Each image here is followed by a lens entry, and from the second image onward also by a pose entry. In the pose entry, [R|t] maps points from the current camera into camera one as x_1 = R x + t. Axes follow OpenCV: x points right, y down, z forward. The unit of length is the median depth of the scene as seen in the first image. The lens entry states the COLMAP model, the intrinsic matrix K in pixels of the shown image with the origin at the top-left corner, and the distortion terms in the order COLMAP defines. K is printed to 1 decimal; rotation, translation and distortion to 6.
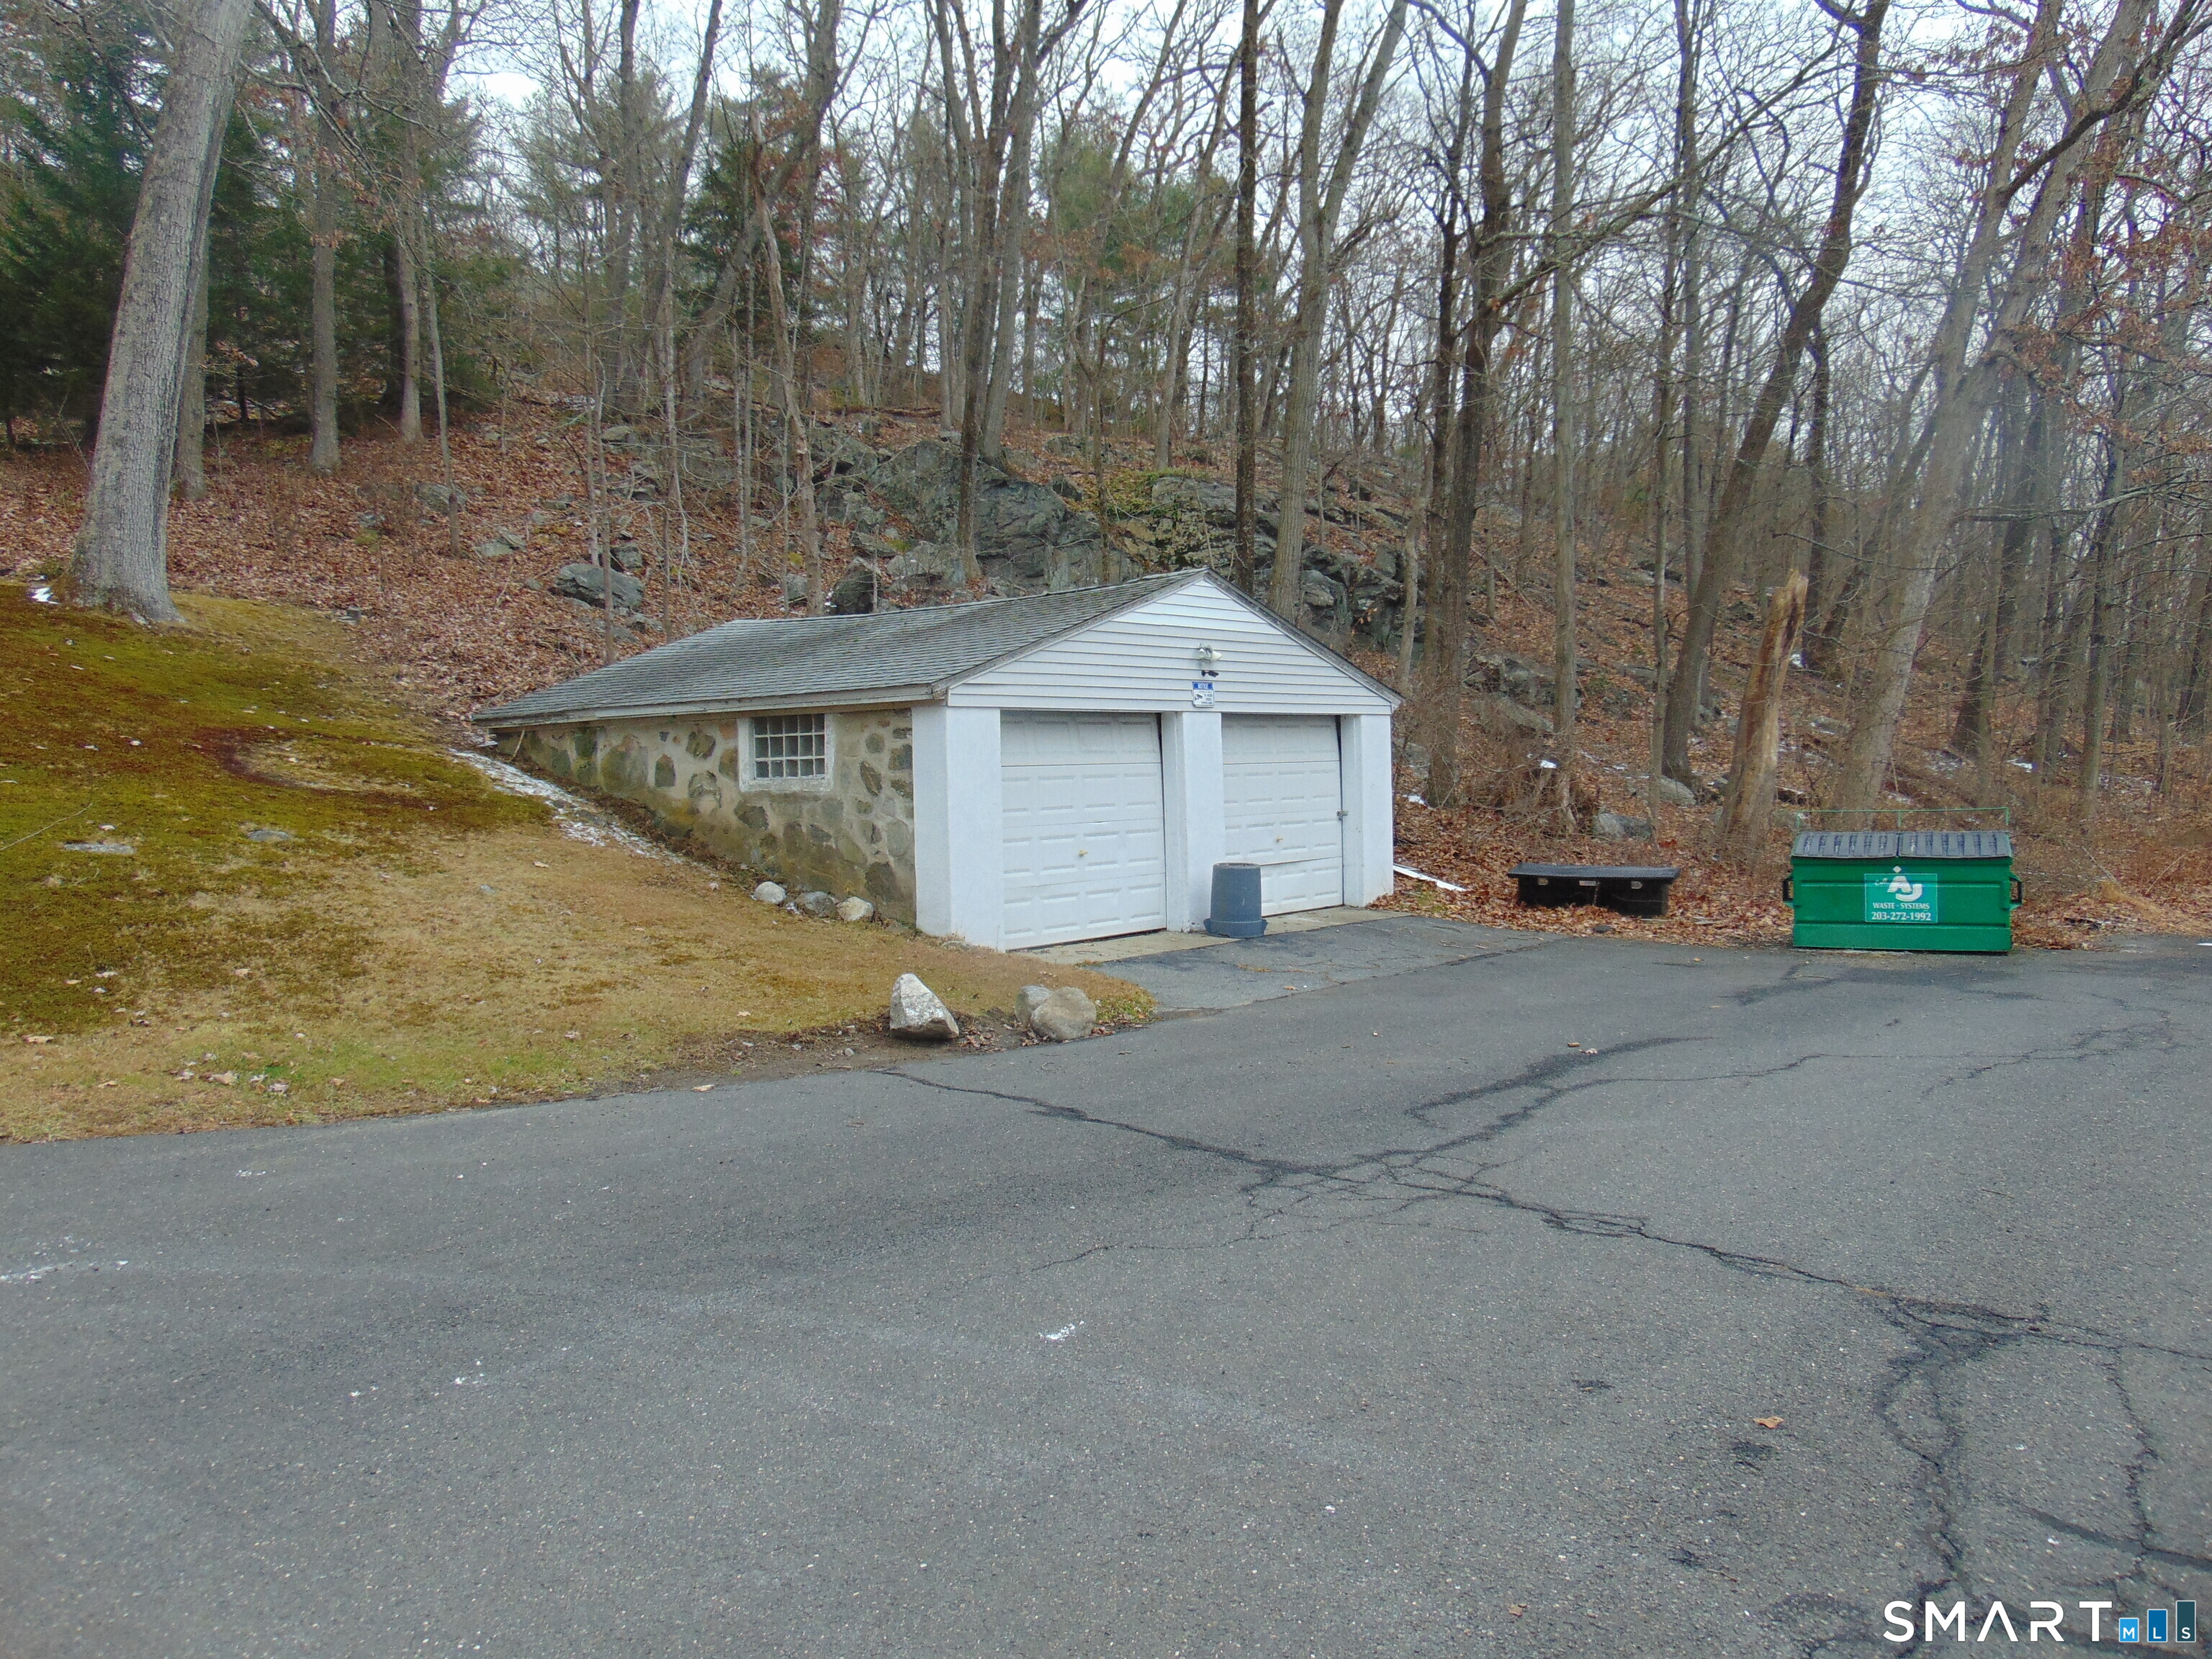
lens RADIAL K [[1639.7, 0, 1106.0], [0, 1639.7, 829.5], [0, 0, 1]] dist [-0.026097, 0.035497]
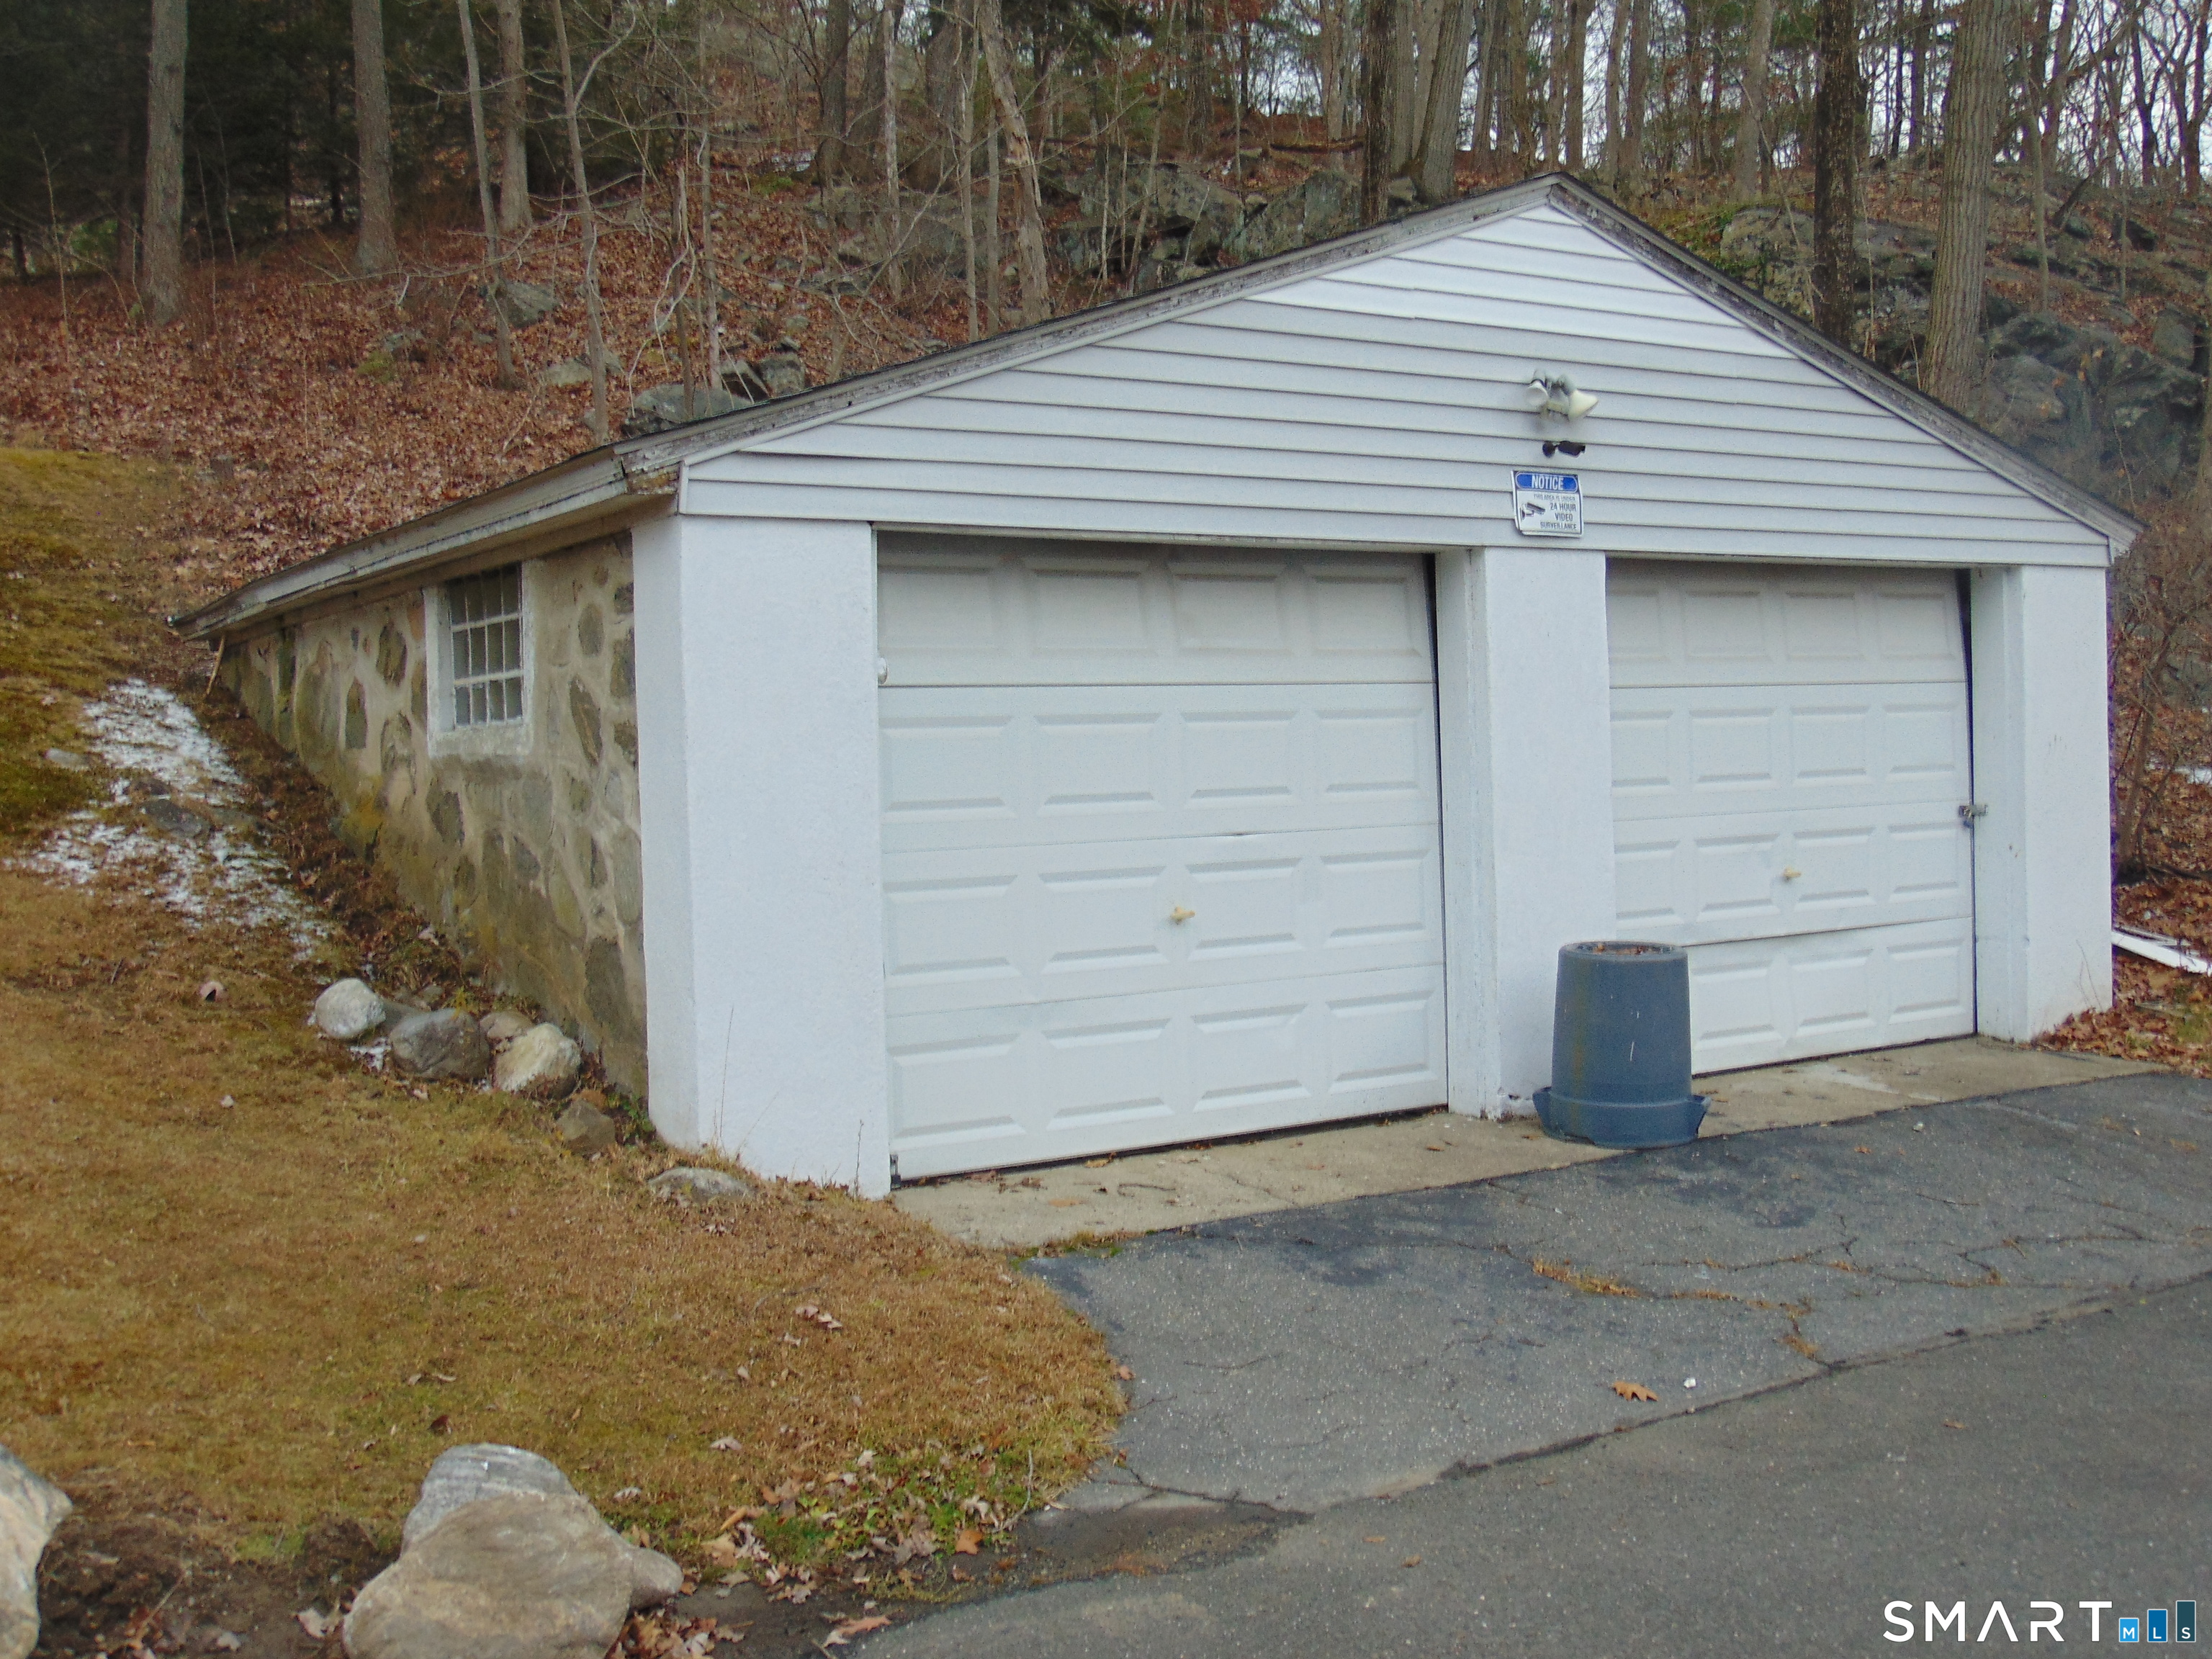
lens RADIAL K [[2192.5, 0, 1106.0], [0, 2192.5, 829.5], [0, 0, 1]] dist [-0.057190, 0.092253]
pose [[0.954113, 0.006098, -0.299386, 0.109466], [-0.004978, 0.999977, 0.004504, -0.006998], [0.299406, -0.002807, 0.954122, 0.456279]]
